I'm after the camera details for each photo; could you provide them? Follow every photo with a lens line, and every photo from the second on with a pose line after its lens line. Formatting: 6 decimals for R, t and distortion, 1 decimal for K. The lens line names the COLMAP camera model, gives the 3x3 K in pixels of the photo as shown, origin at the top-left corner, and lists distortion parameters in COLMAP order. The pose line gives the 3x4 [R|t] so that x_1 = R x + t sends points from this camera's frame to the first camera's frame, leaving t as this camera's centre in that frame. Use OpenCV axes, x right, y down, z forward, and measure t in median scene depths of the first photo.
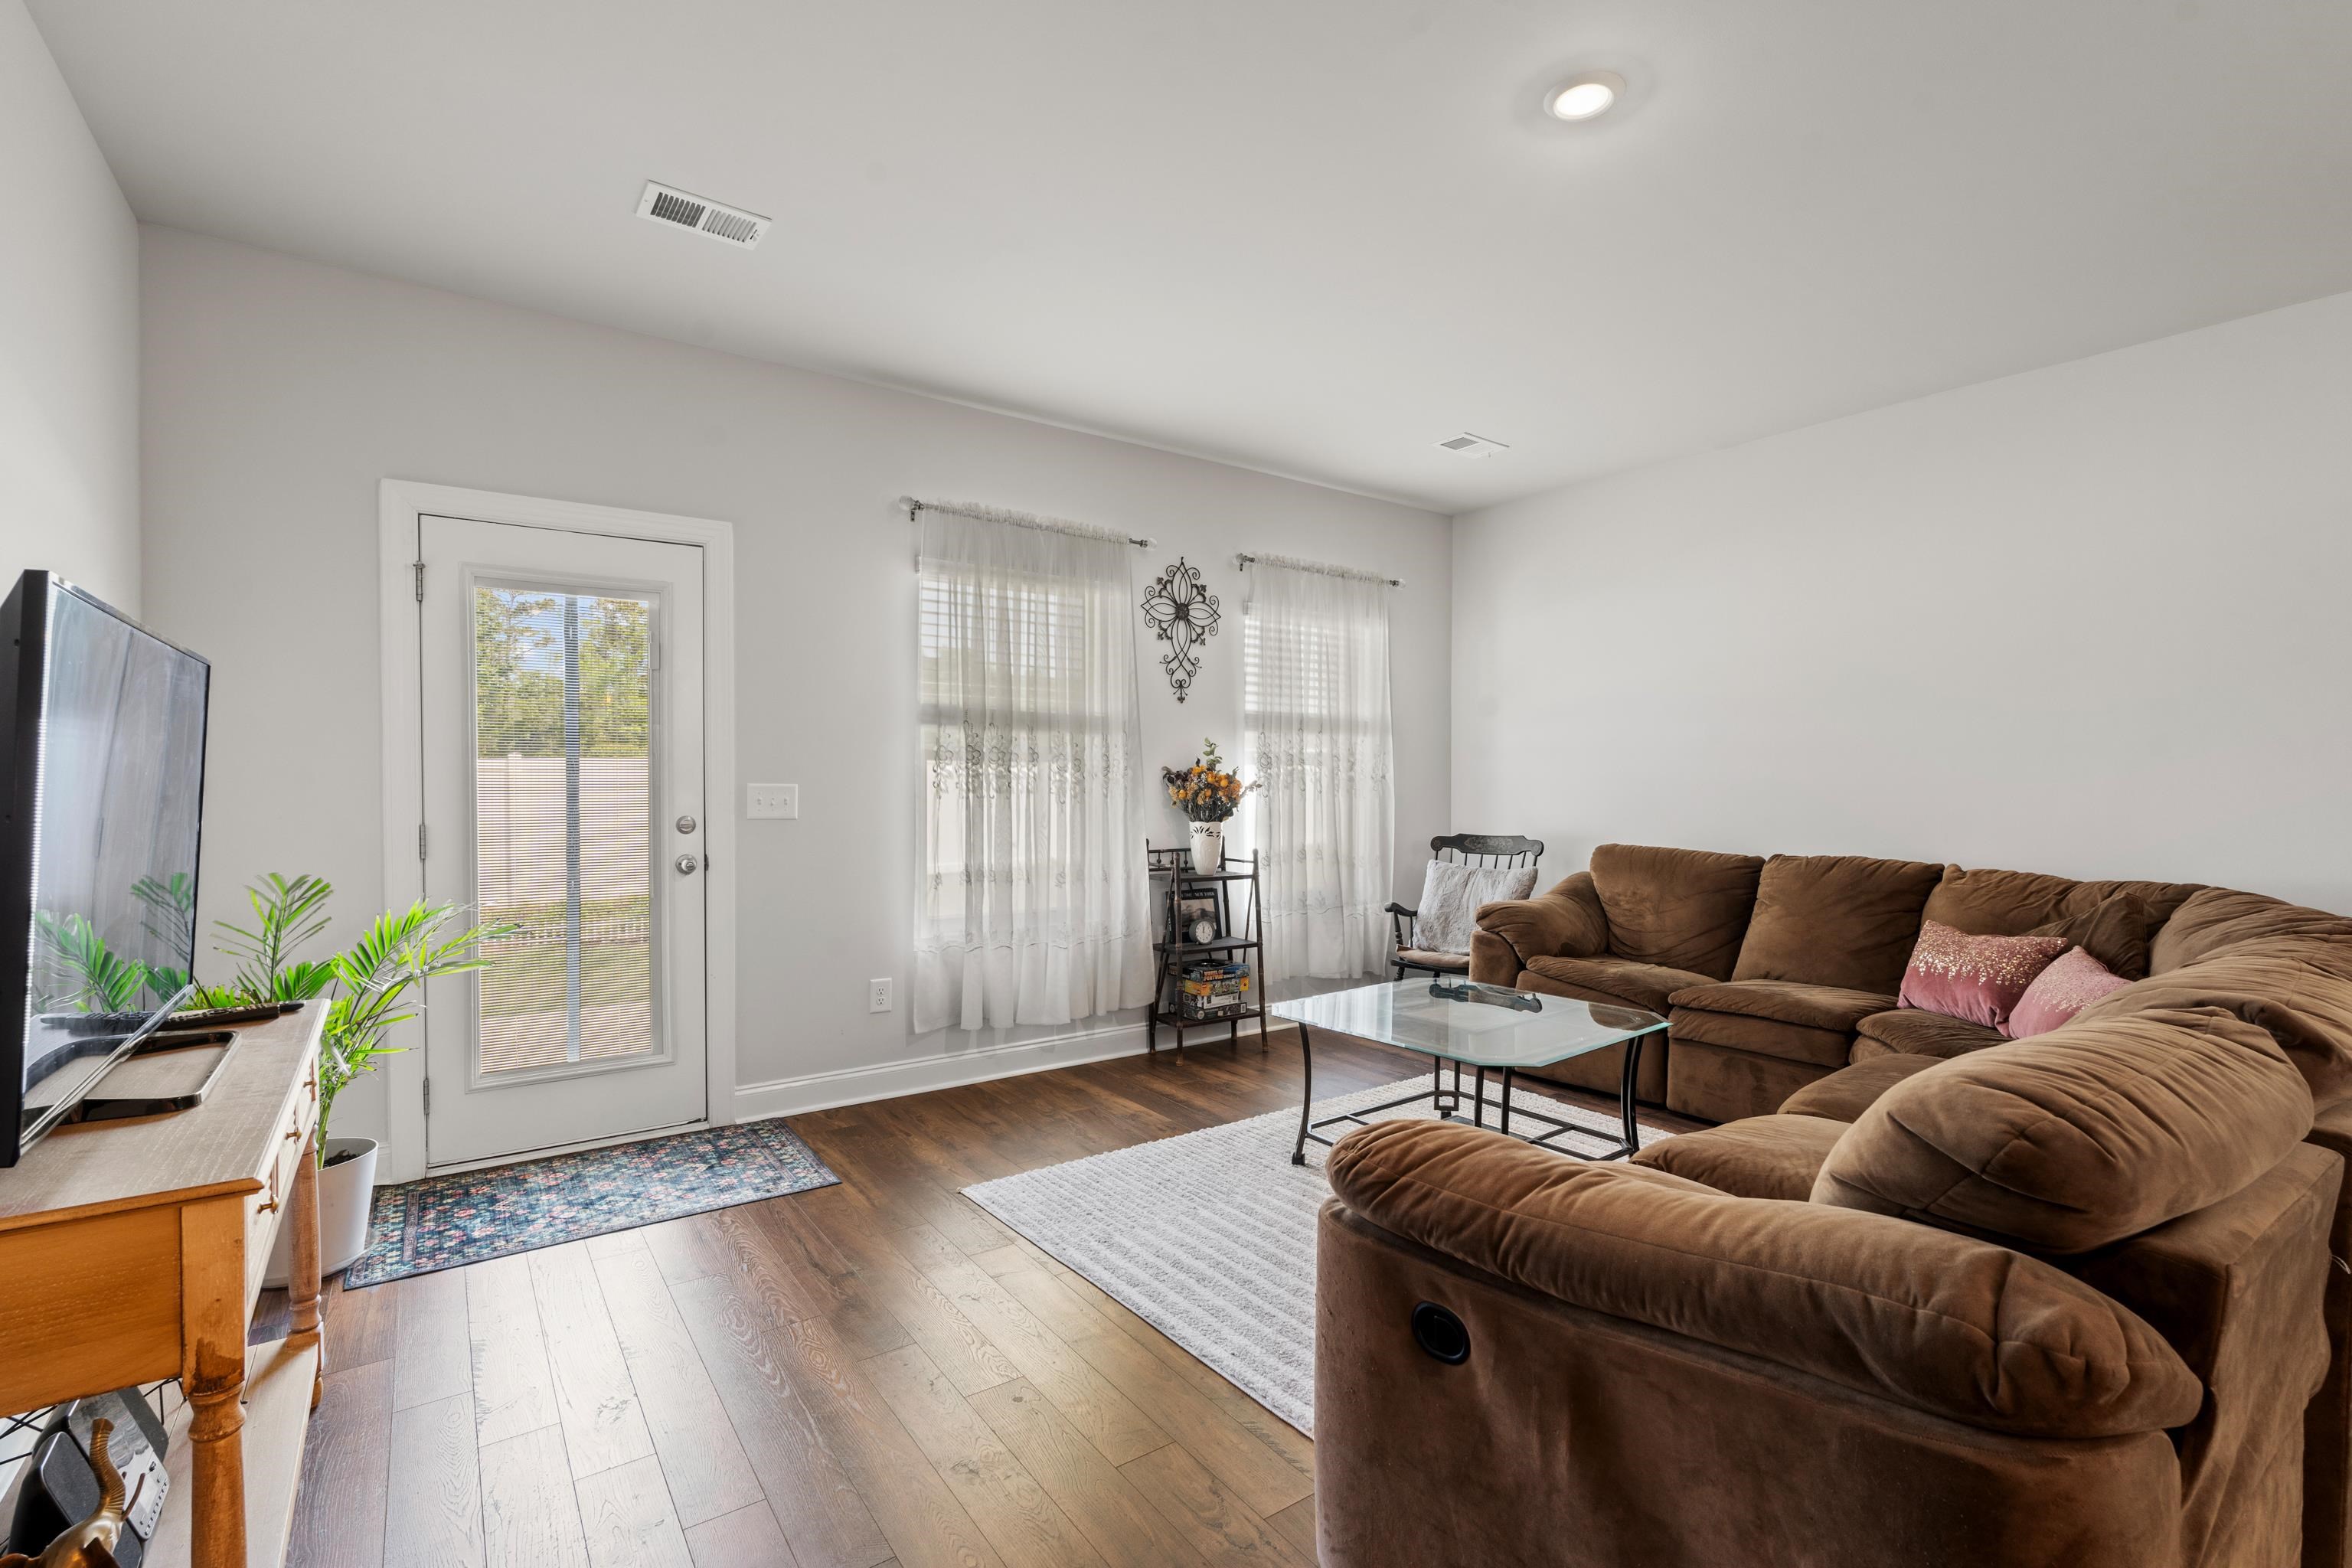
lens RADIAL K [[1053.3, 0, 1172.1], [0, 1053.3, 791.3], [0, 0, 1]] dist [-0.000968, 0.000783]
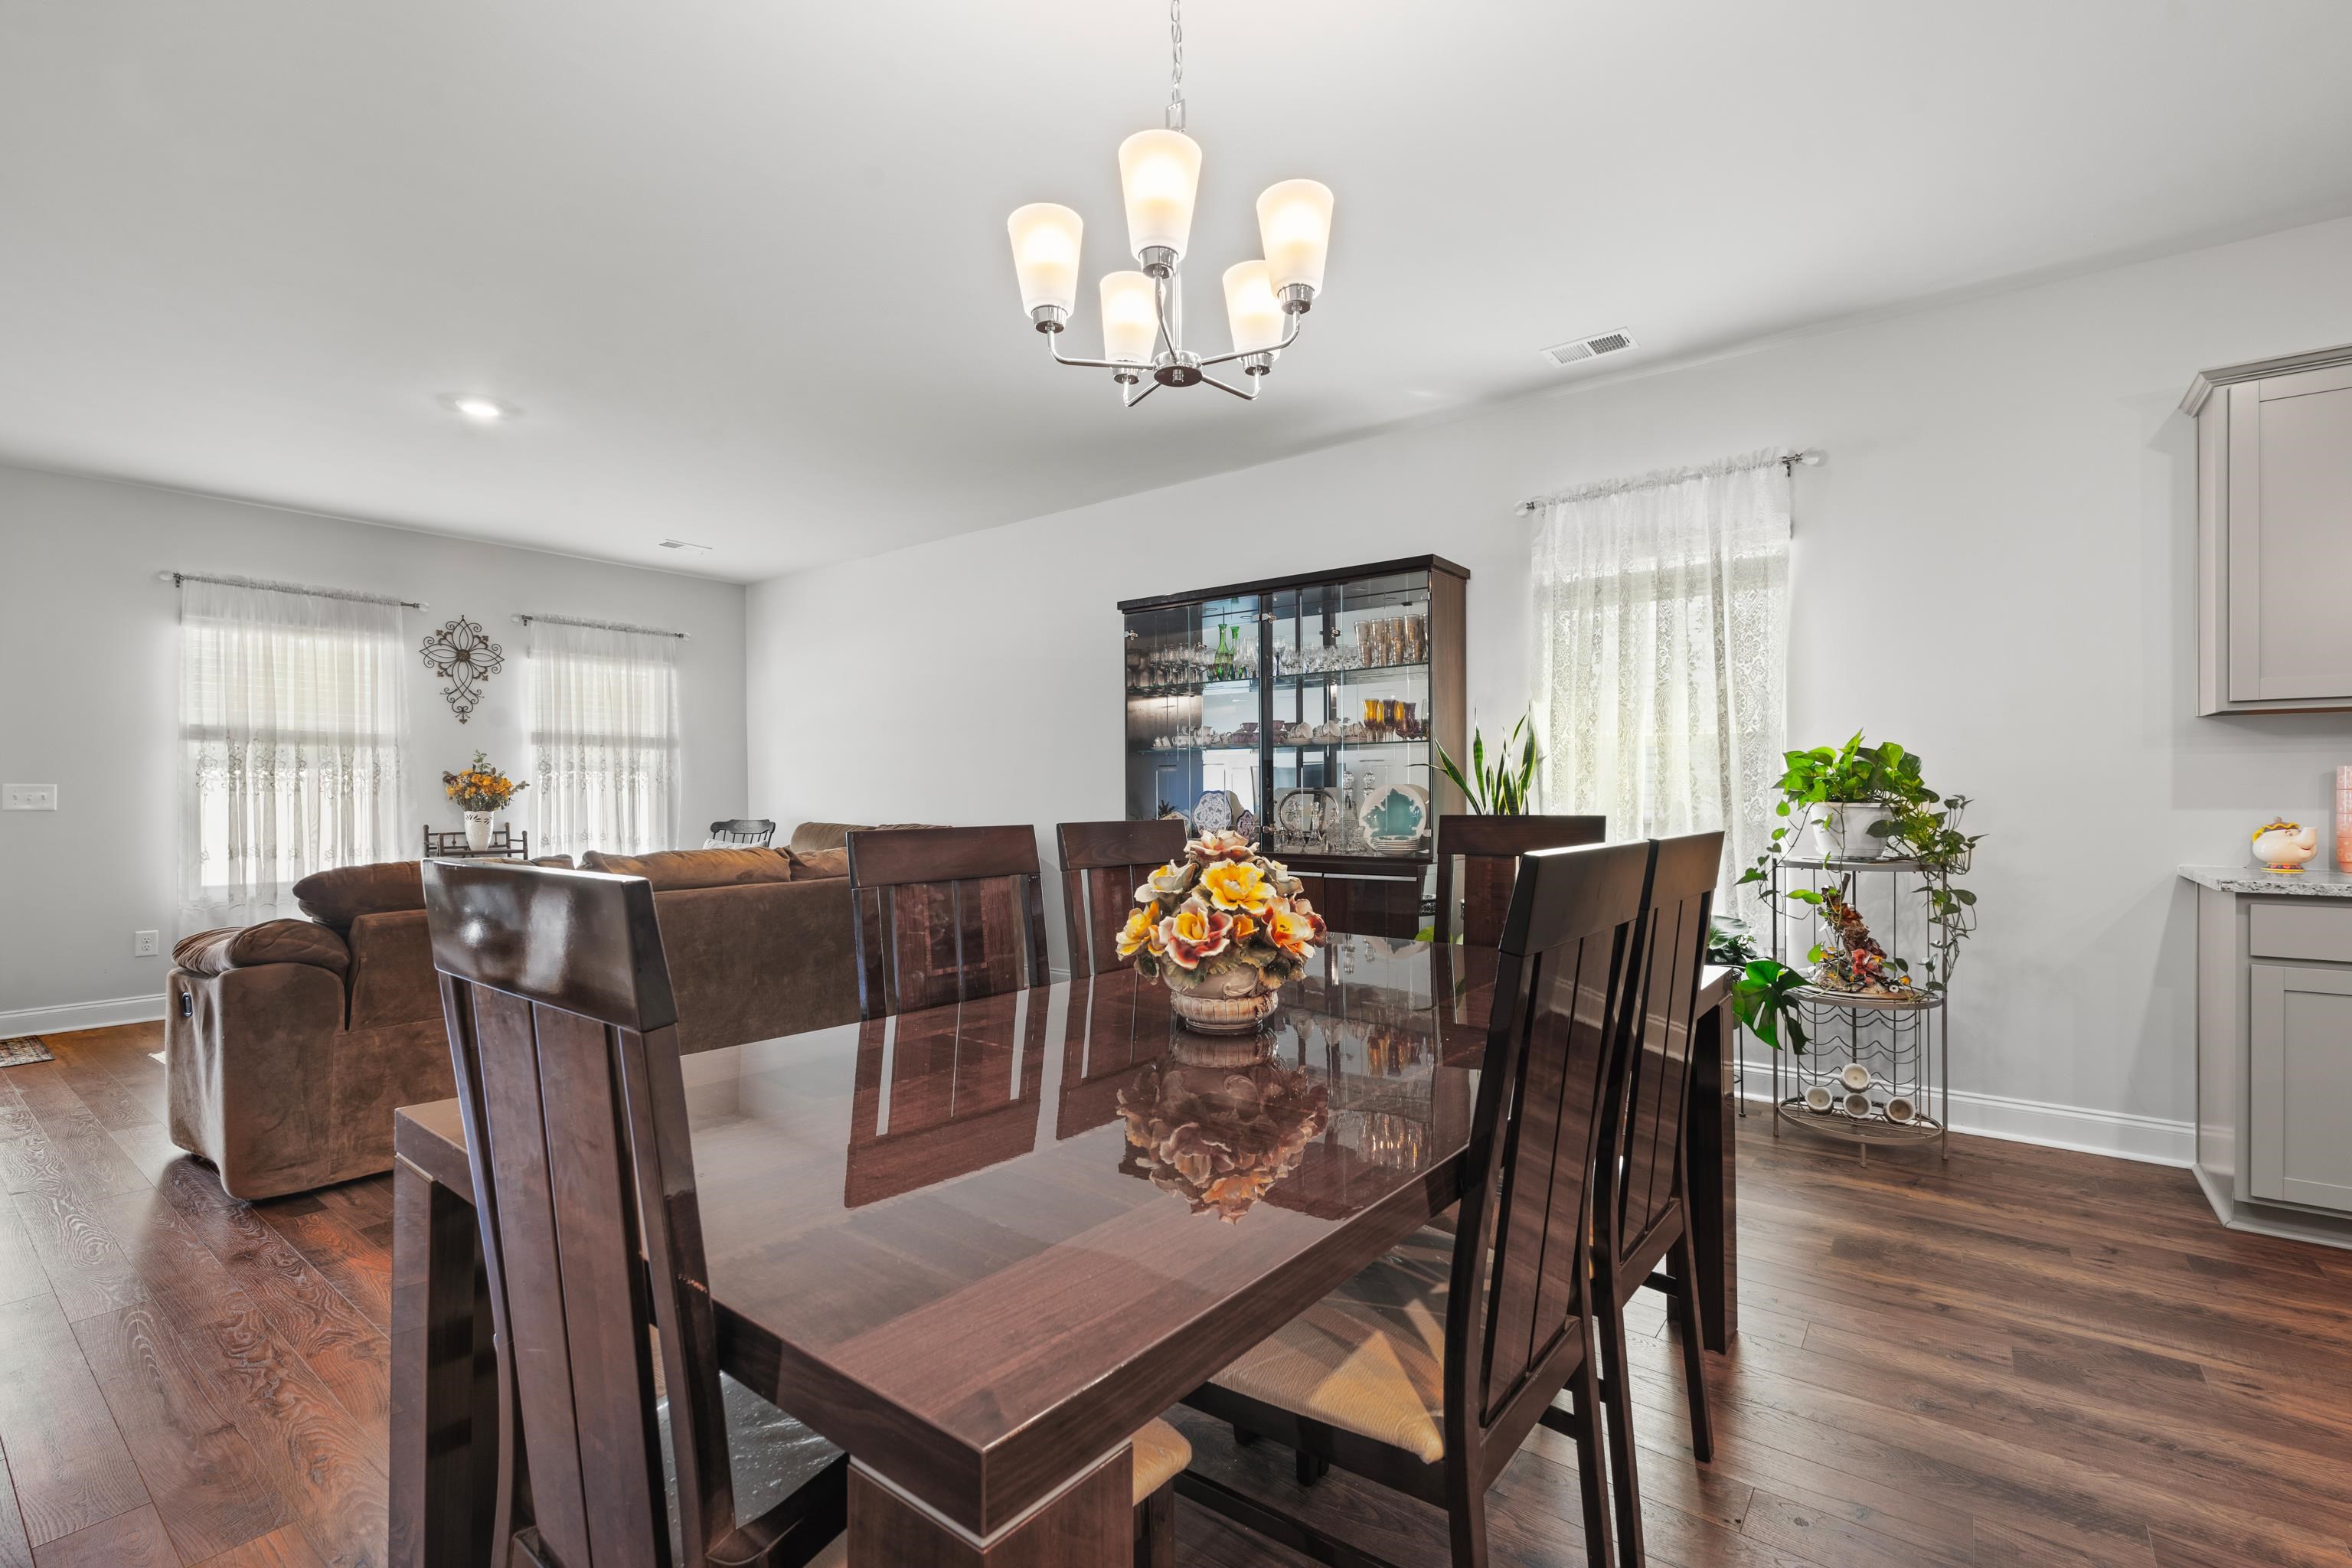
lens RADIAL K [[1053.3, 0, 1172.1], [0, 1053.3, 791.3], [0, 0, 1]] dist [-0.000968, 0.000783]
pose [[0.956655, -0.011978, 0.290979, 0.492106], [0.015177, 0.999847, -0.008740, 0.028000], [-0.290829, 0.012778, 0.956690, -0.555118]]
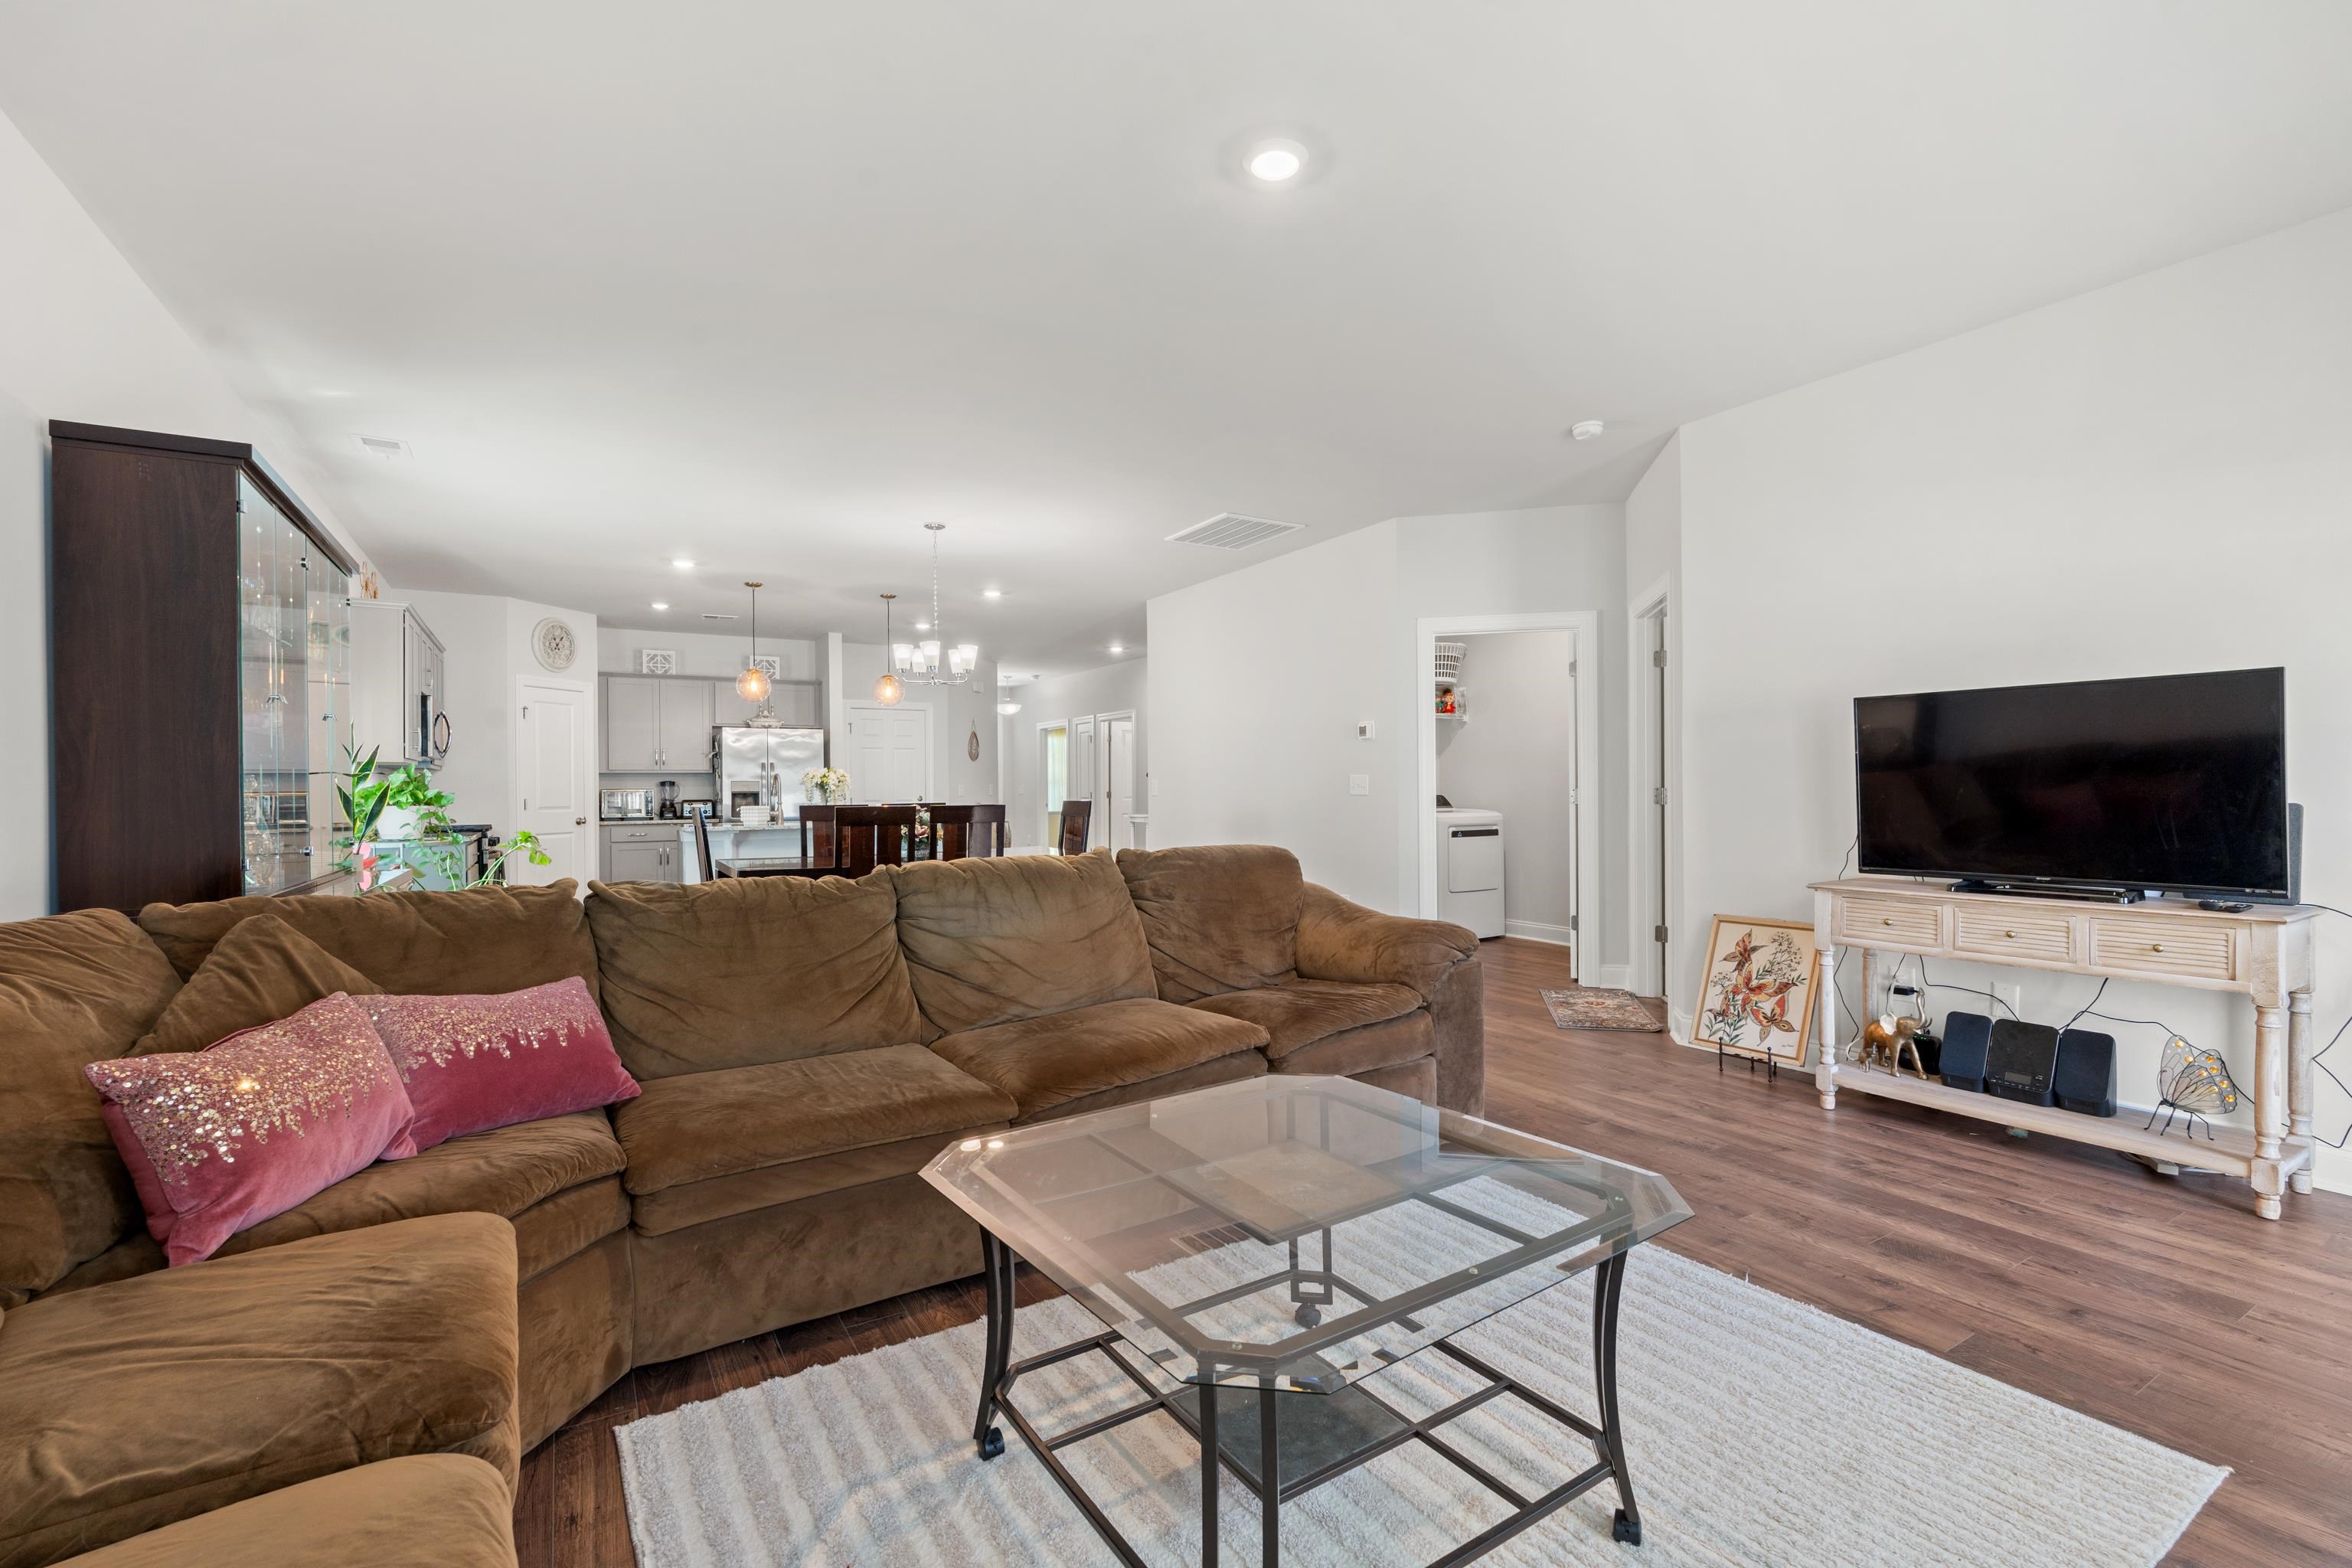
lens RADIAL K [[1036.5, 0, 1183.6], [0, 1036.5, 781.9], [0, 0, 1]] dist [0.001877, 0.000056]
pose [[-0.996680, 0.003629, 0.081337, 0.187317], [0.004077, 0.999977, 0.005348, 0.006834], [-0.081316, 0.005662, -0.996672, 1.038237]]
